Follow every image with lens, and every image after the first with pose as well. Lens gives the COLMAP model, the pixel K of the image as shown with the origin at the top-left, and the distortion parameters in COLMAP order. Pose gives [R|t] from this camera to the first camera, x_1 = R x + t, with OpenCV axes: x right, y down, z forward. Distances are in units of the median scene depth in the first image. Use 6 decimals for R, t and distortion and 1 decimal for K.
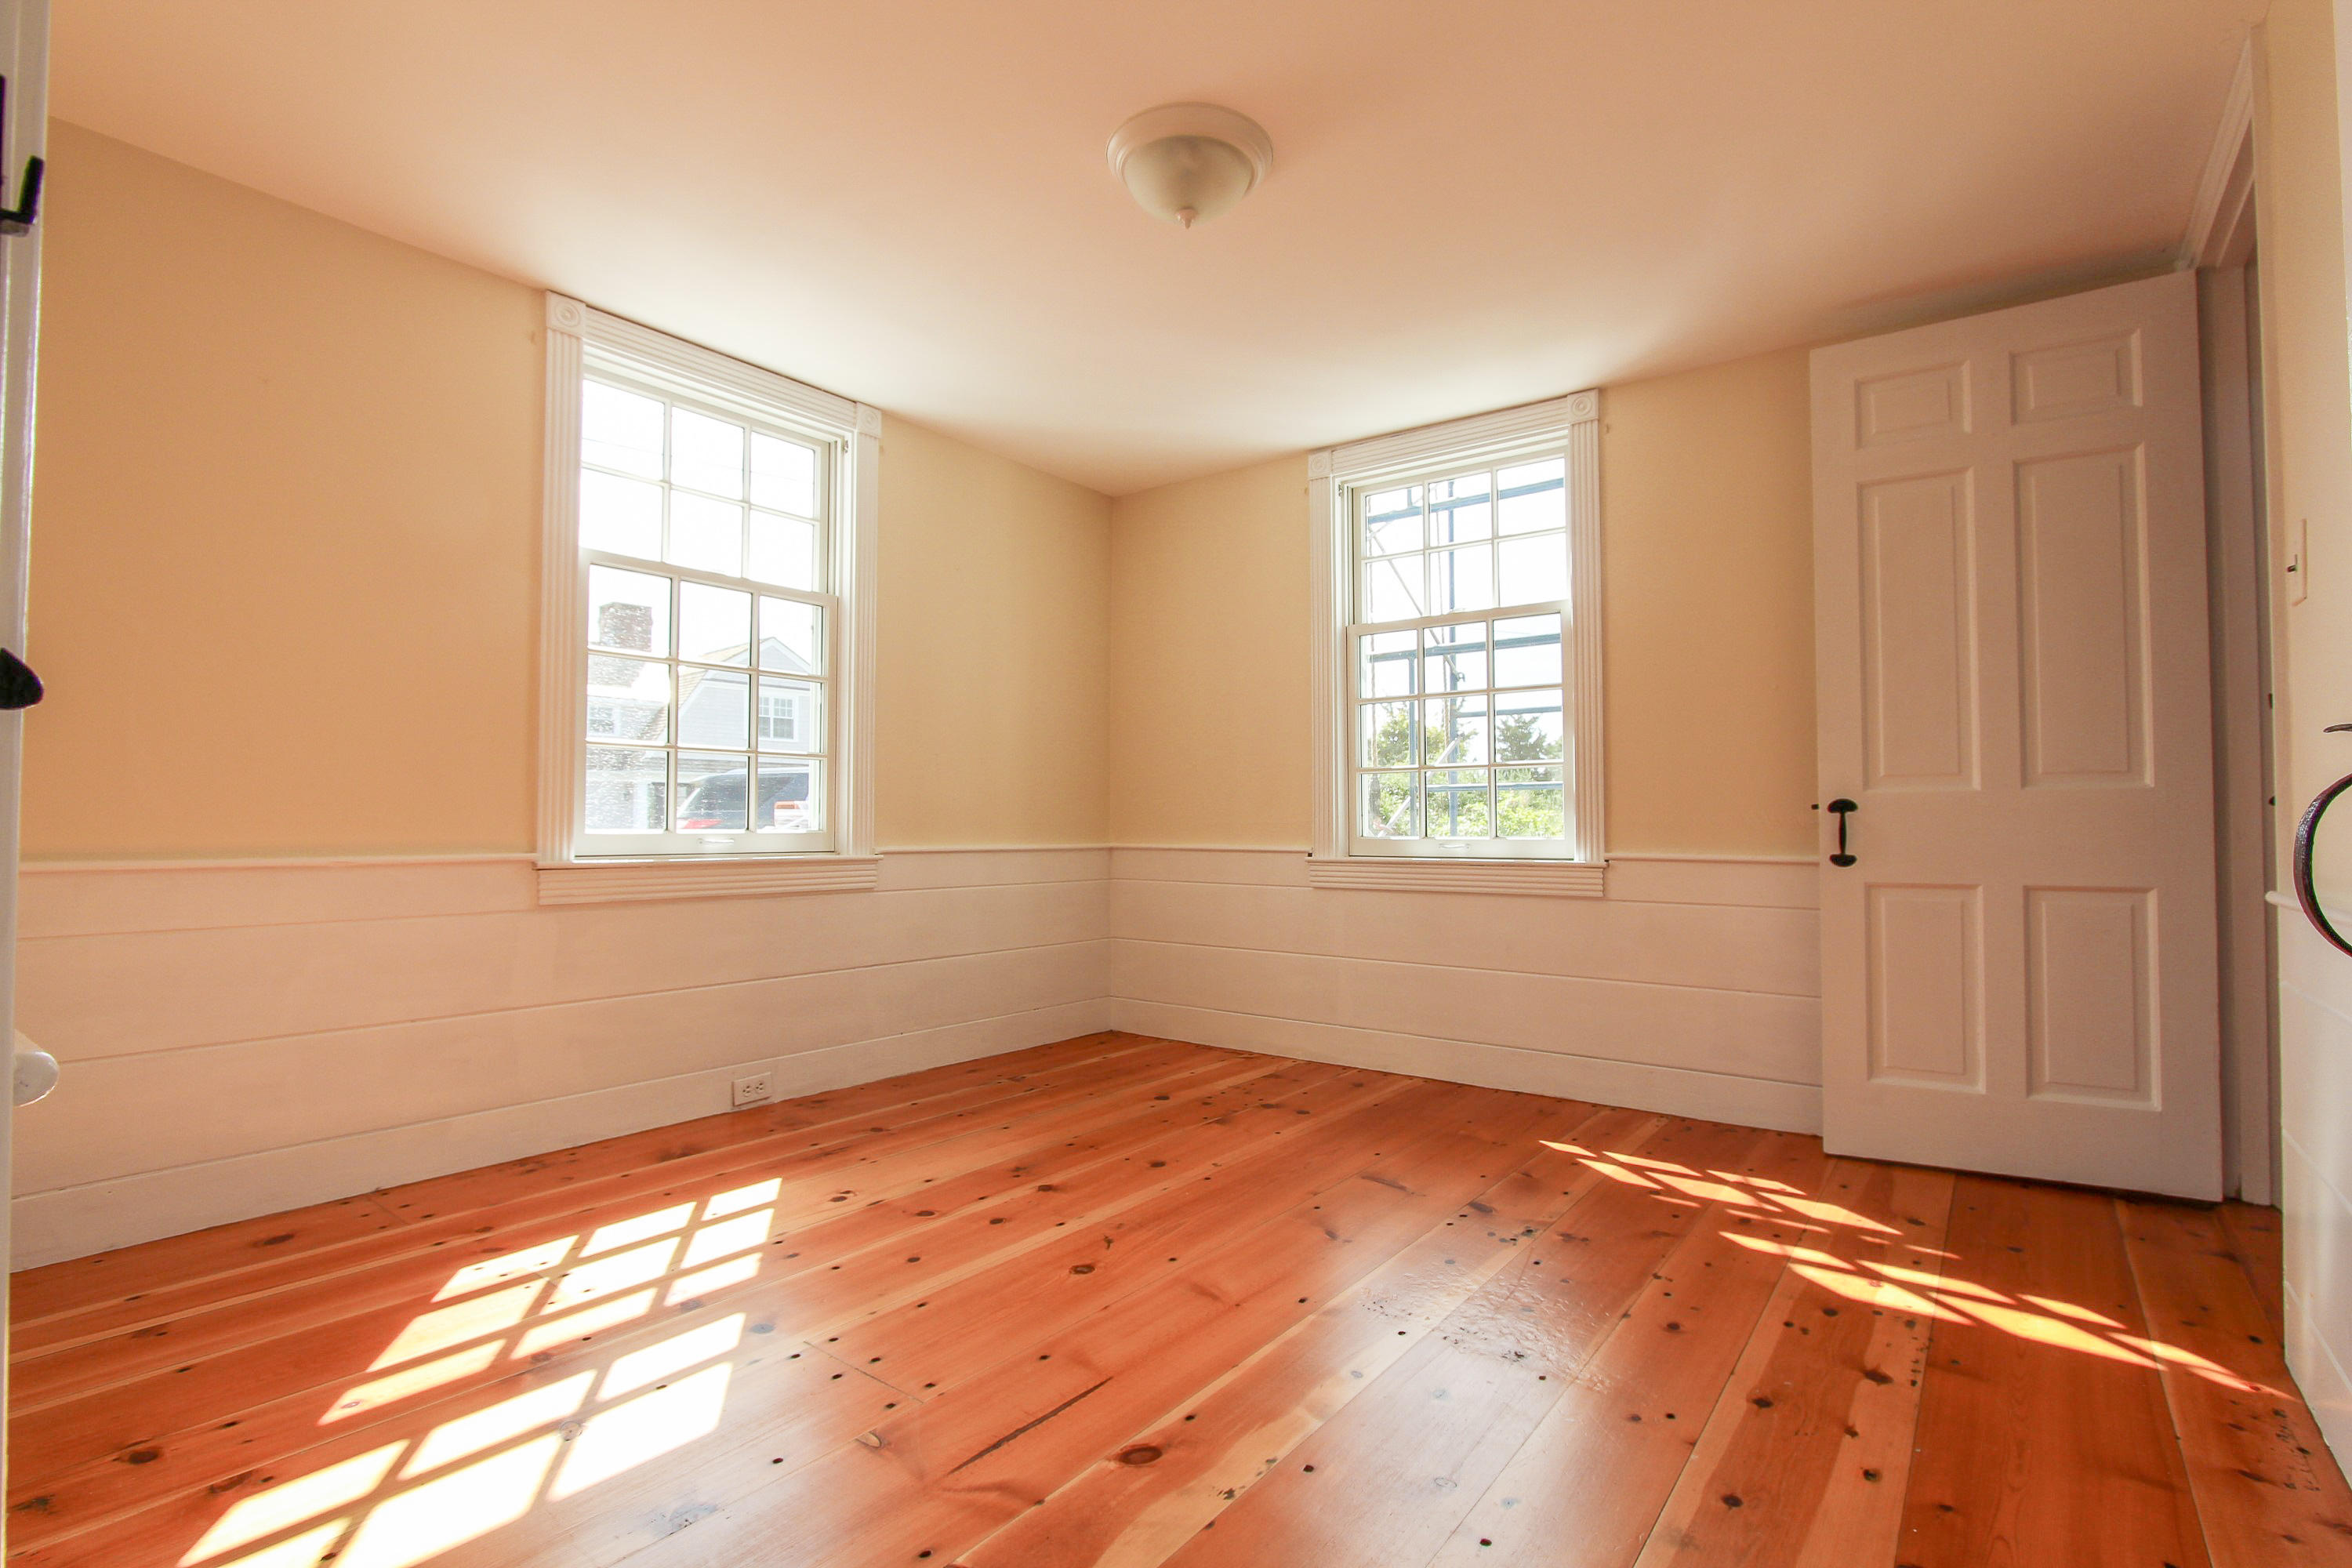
lens RADIAL K [[1106.9, 0, 1113.9], [0, 1106.9, 783.8], [0, 0, 1]] dist [-0.013621, 0.000110]
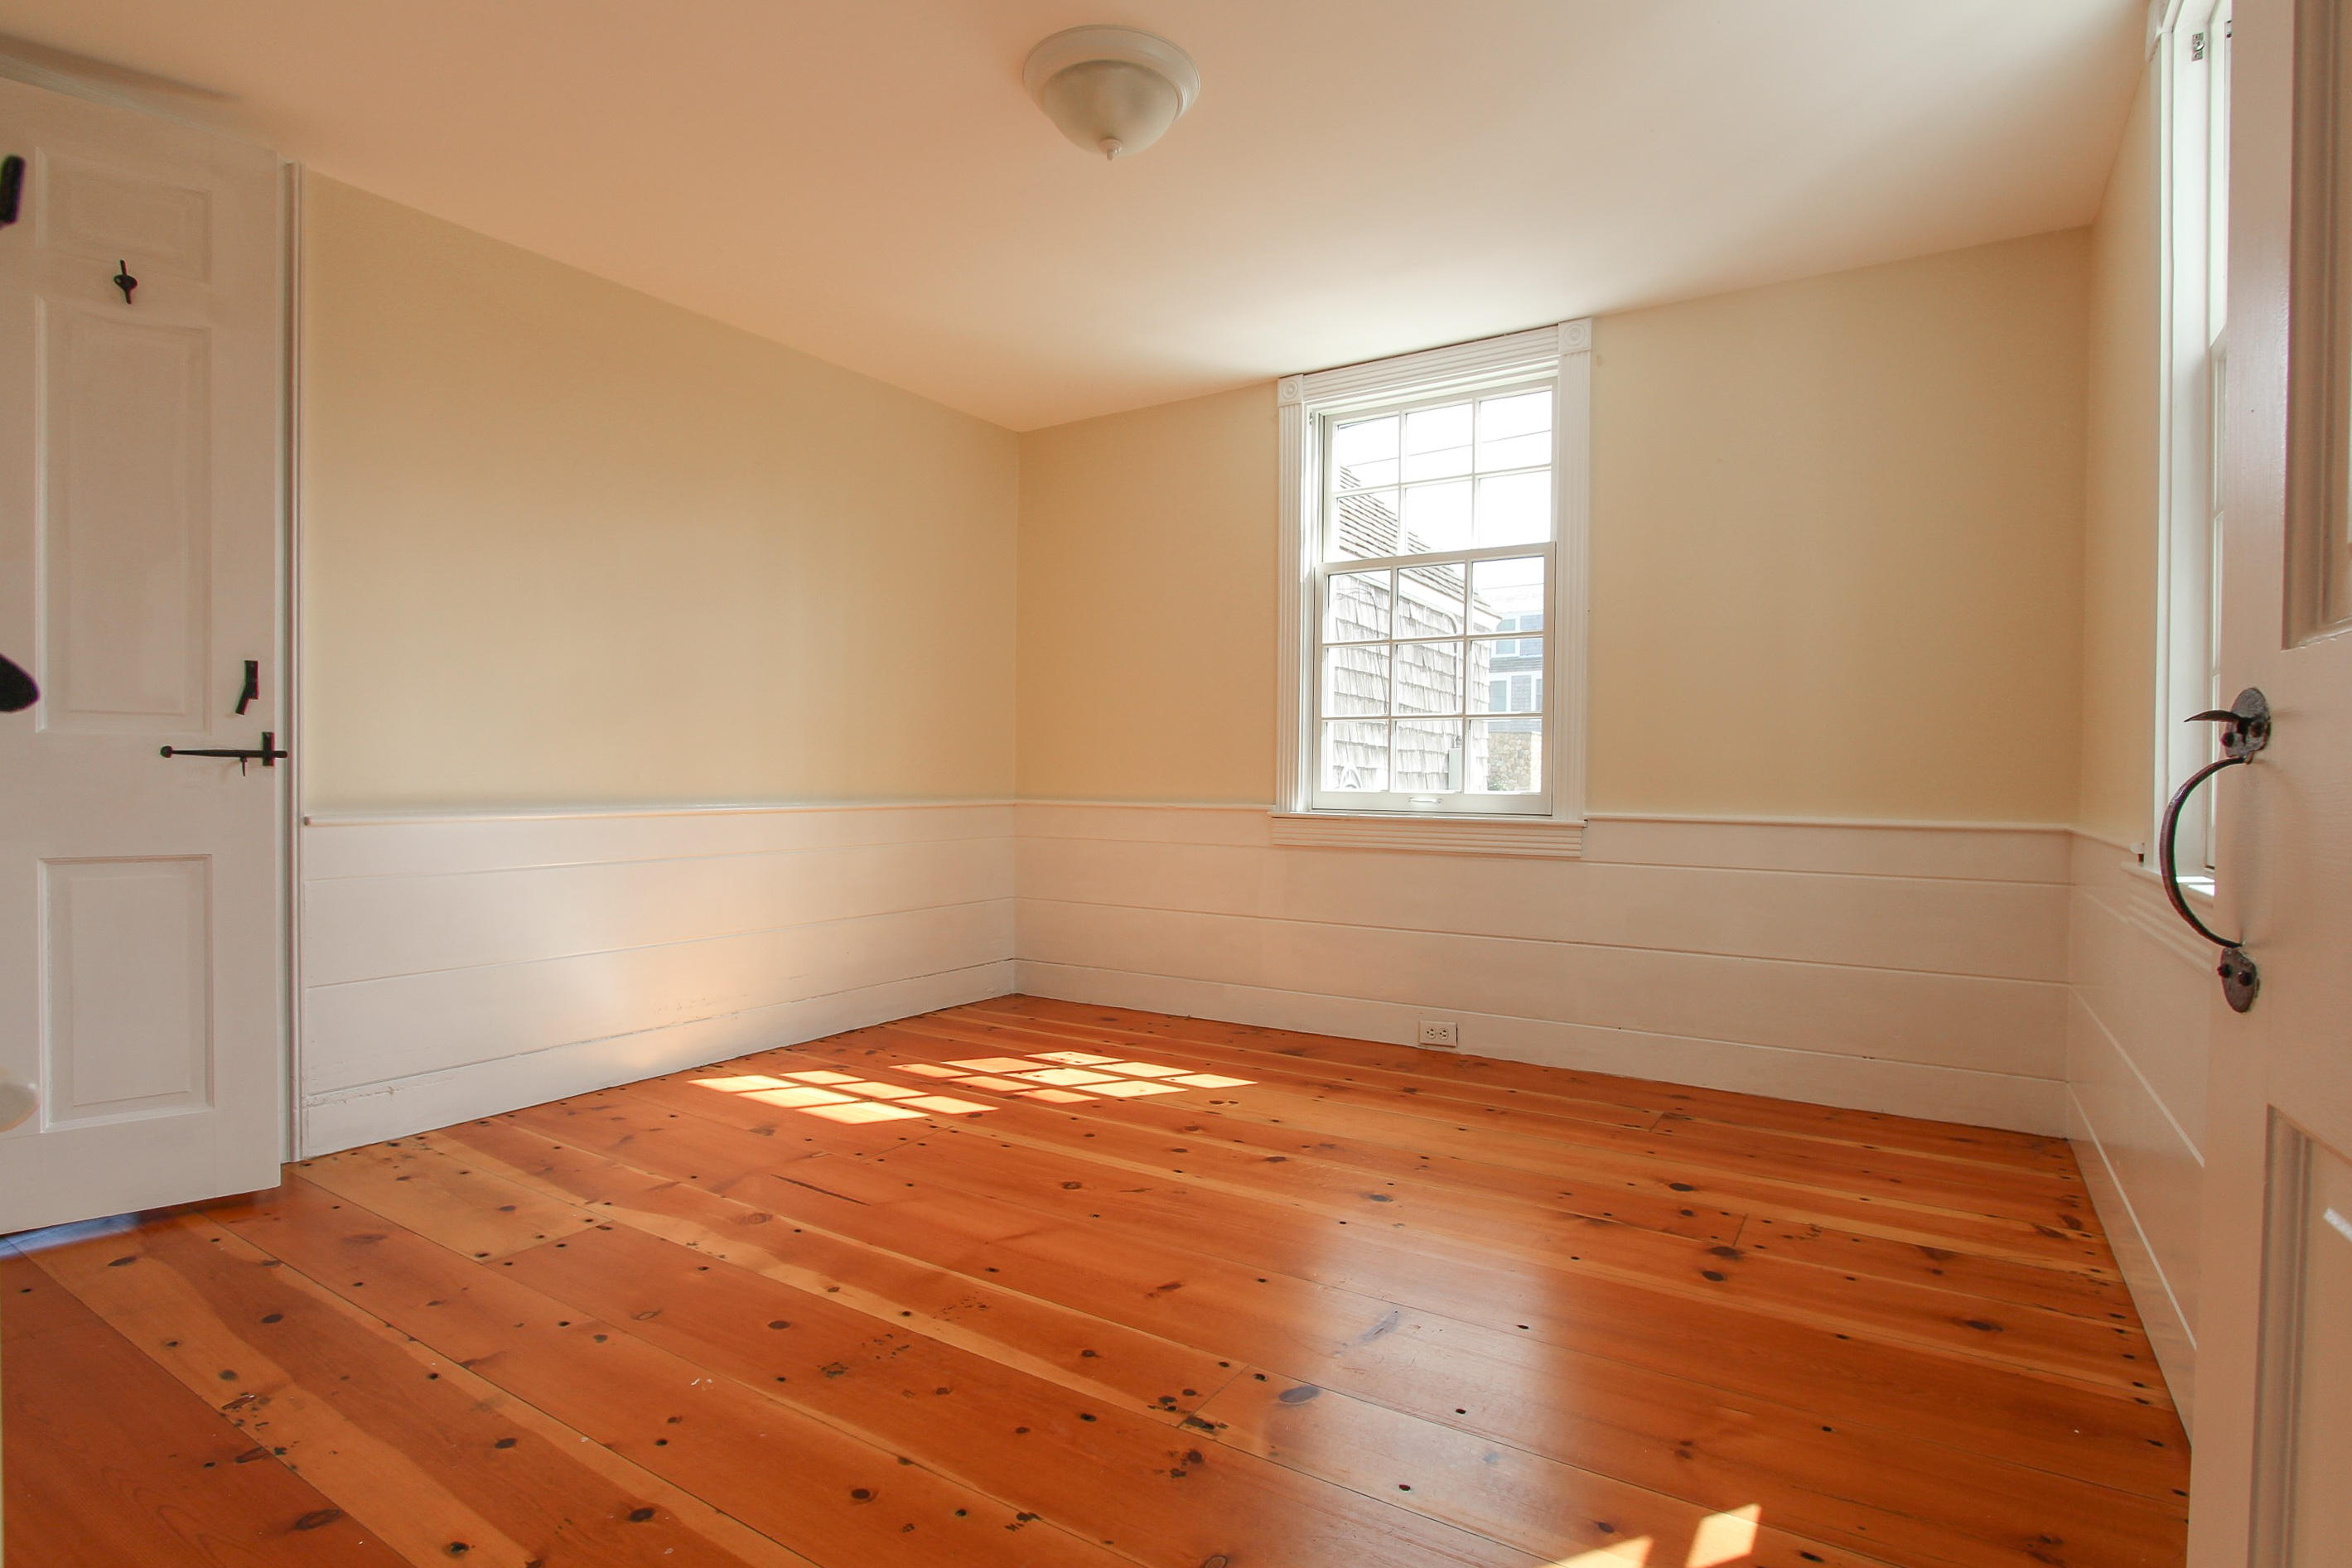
lens RADIAL K [[1136.8, 0, 1243.0], [0, 1136.8, 783.0], [0, 0, 1]] dist [-0.010305, 0.000116]
pose [[0.138871, 0.002819, -0.990307, 0.917019], [0.027234, 0.999607, 0.006665, 0.028008], [0.989936, -0.027895, 0.138739, 0.838752]]
